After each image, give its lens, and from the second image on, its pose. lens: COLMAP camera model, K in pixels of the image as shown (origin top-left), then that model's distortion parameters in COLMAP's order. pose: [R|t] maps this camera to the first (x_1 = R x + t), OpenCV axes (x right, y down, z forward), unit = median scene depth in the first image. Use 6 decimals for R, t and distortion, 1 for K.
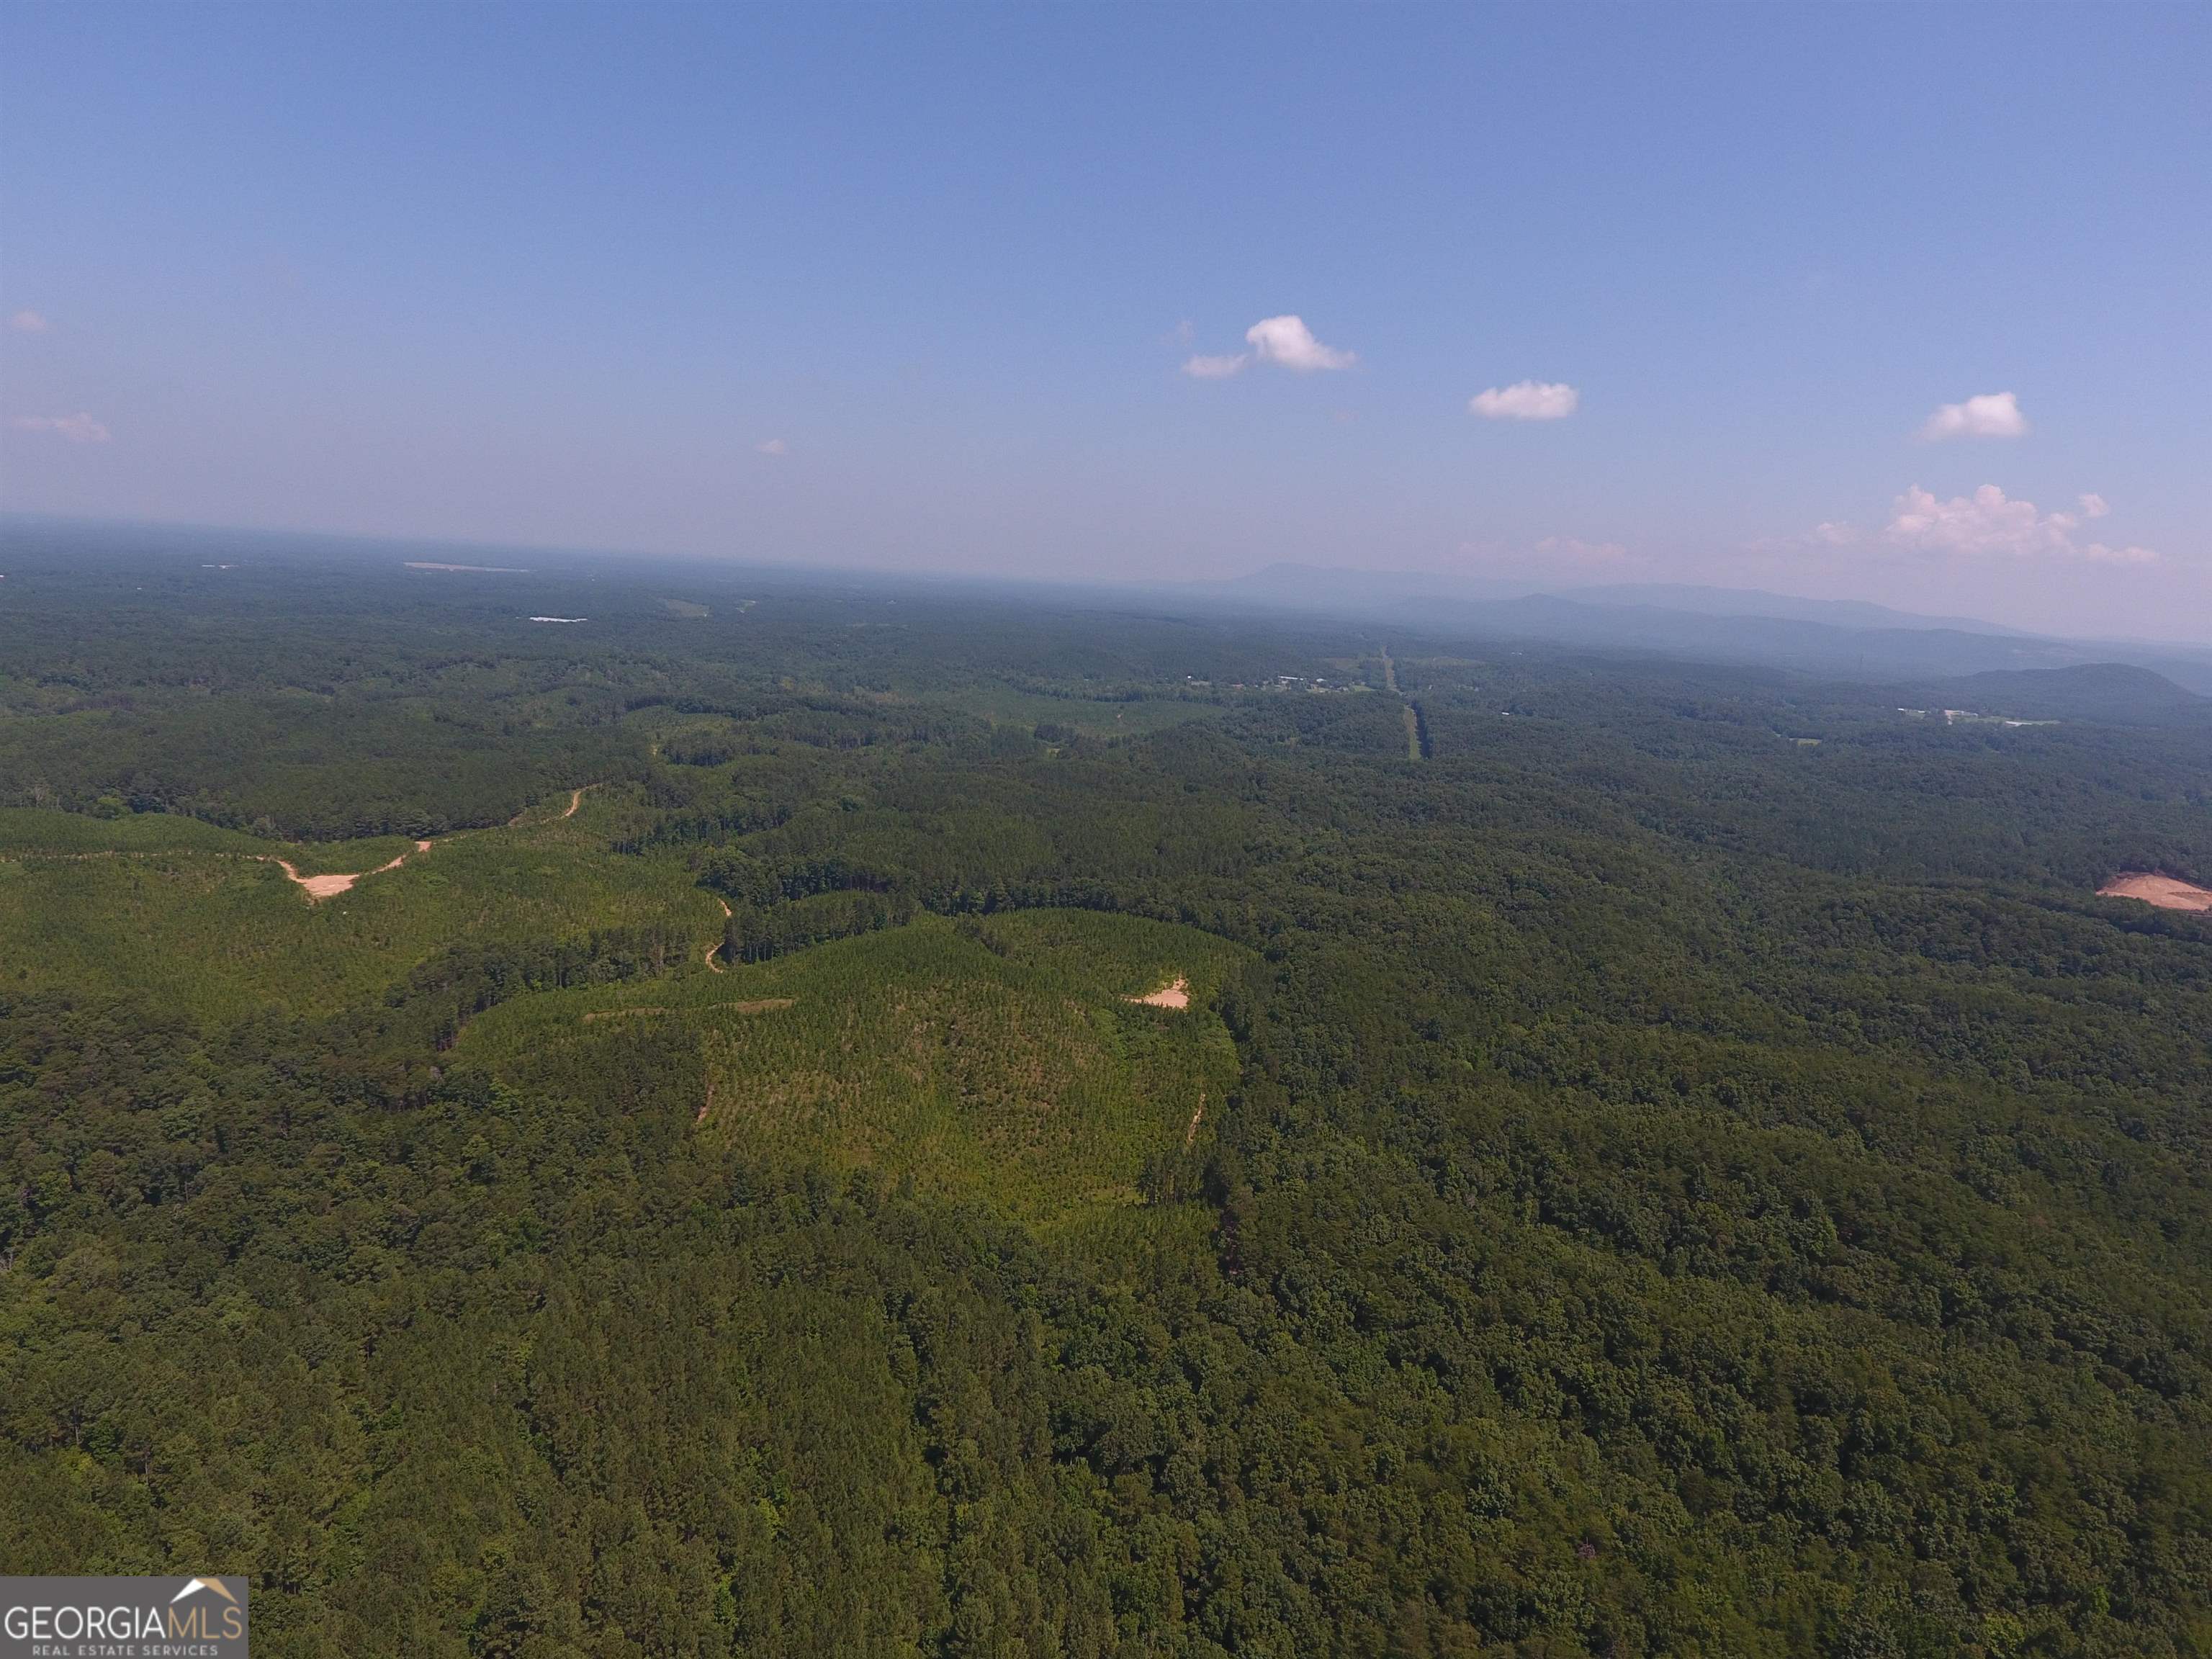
lens RADIAL K [[1298.2, 0, 1080.5], [0, 1298.2, 812.9], [0, 0, 1]] dist [-0.008487, 0.001806]
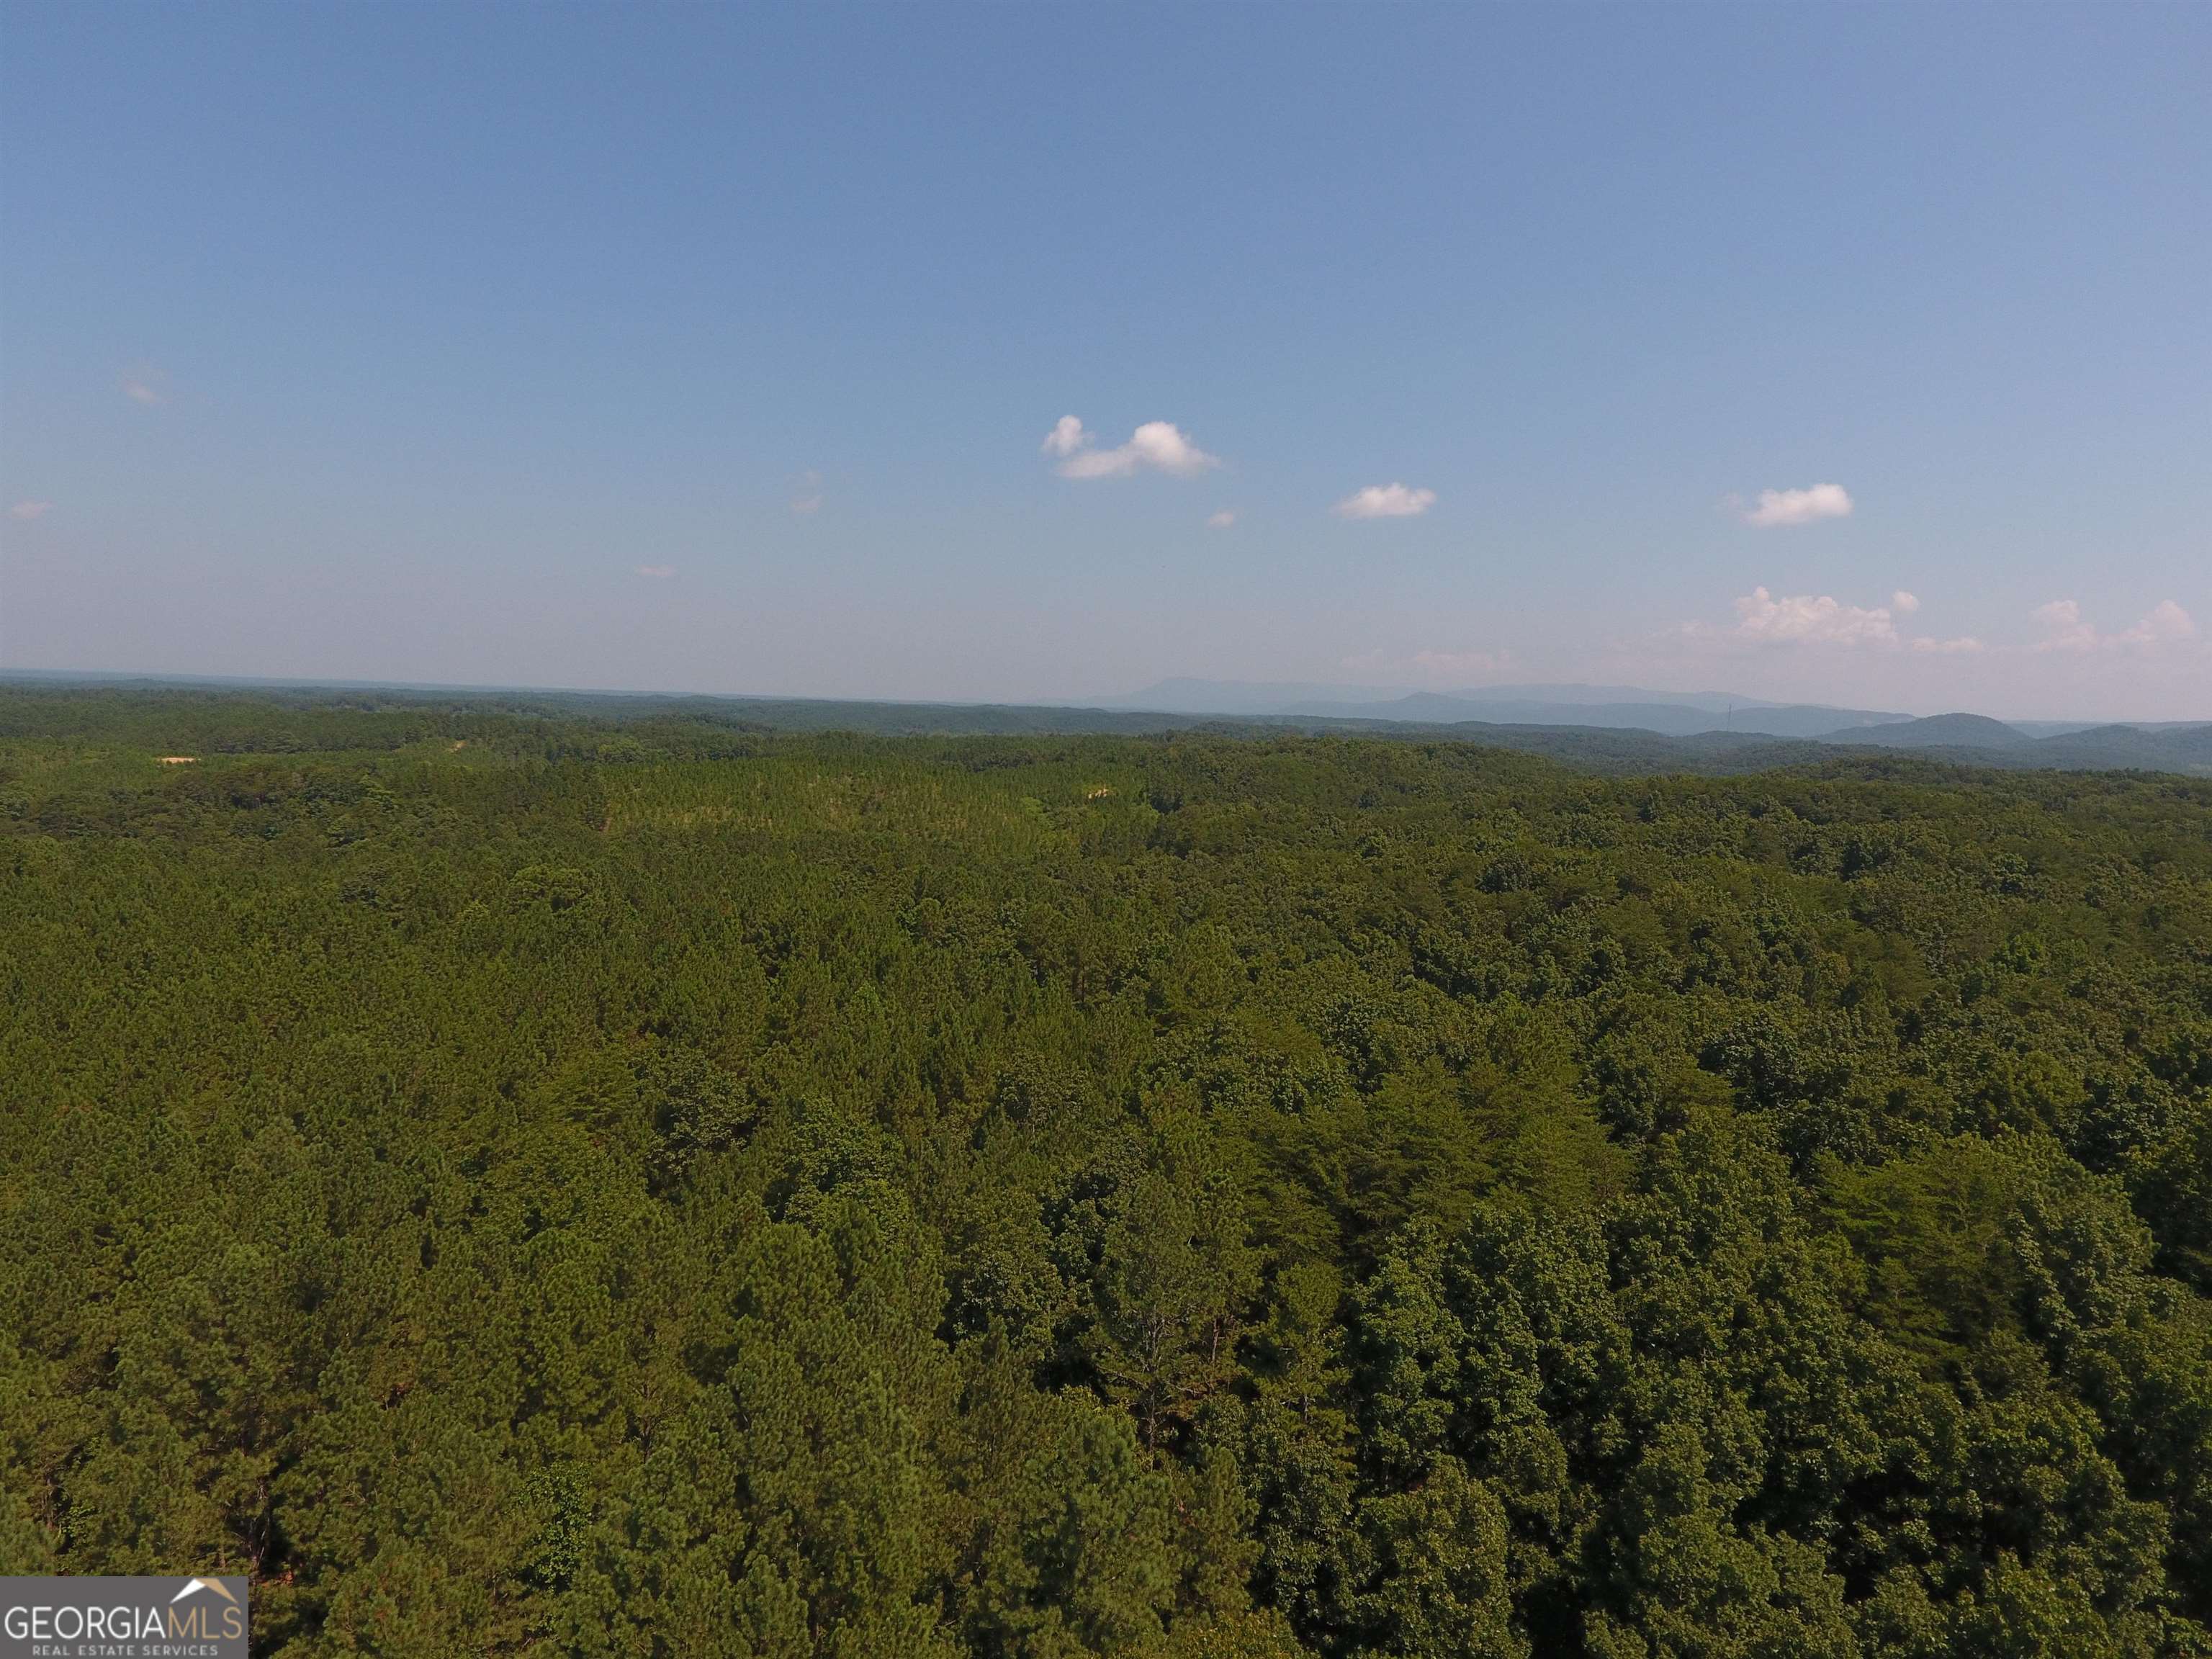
lens RADIAL K [[1295.6, 0, 1078.9], [0, 1295.6, 820.7], [0, 0, 1]] dist [-0.007763, 0.000634]
pose [[0.996135, -0.045152, 0.075338, -0.019449], [0.052918, 0.993117, -0.104488, 0.301933], [-0.070102, 0.108071, 0.991669, 0.057587]]
